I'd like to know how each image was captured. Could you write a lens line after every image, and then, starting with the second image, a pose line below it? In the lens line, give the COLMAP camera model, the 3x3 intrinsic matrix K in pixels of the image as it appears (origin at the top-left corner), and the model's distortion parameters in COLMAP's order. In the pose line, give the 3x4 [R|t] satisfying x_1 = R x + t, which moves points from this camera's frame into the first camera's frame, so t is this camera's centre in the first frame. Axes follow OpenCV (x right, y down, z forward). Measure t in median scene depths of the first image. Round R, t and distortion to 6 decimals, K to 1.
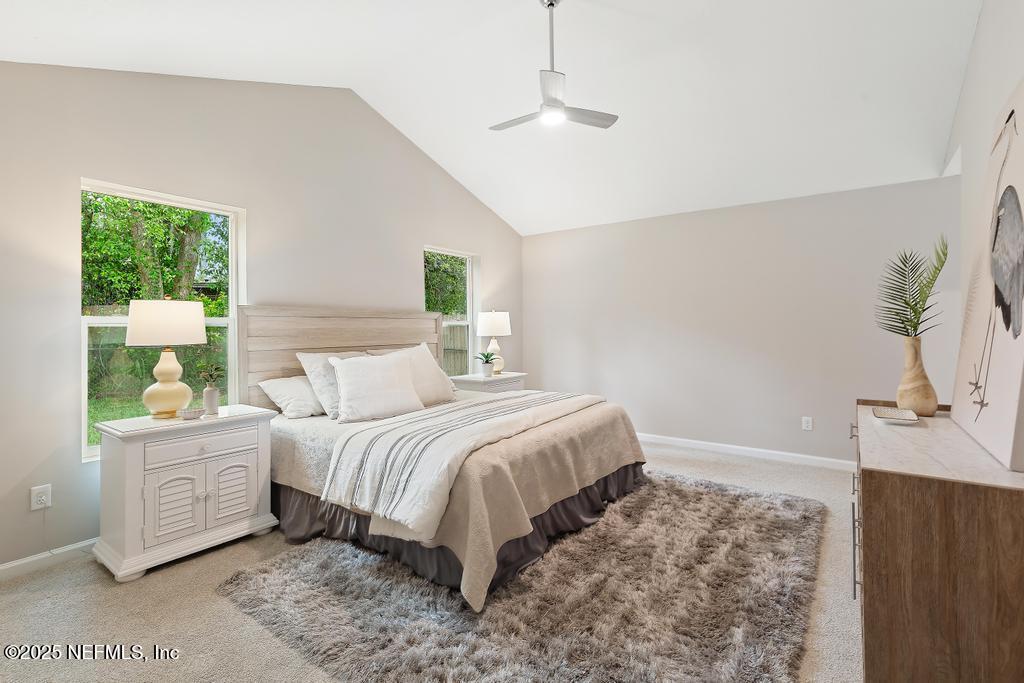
lens RADIAL K [[476.5, 0, 516.8], [0, 476.5, 335.8], [0, 0, 1]] dist [0.002246, 0.000261]
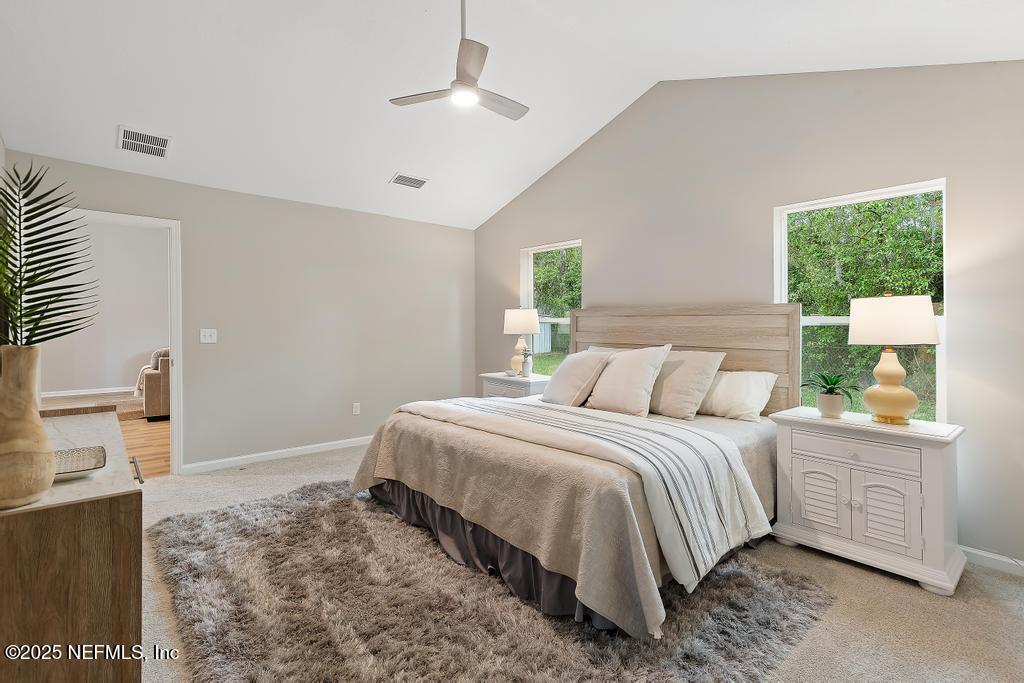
lens RADIAL K [[469.4, 0, 512.0], [0, 469.4, 341.5], [0, 0, 1]] dist [0.001208, -0.000086]
pose [[-0.224904, 0.035714, -0.973726, 0.483135], [-0.022316, 0.998877, 0.041791, -0.013563], [0.974125, 0.031128, -0.223854, 0.660738]]
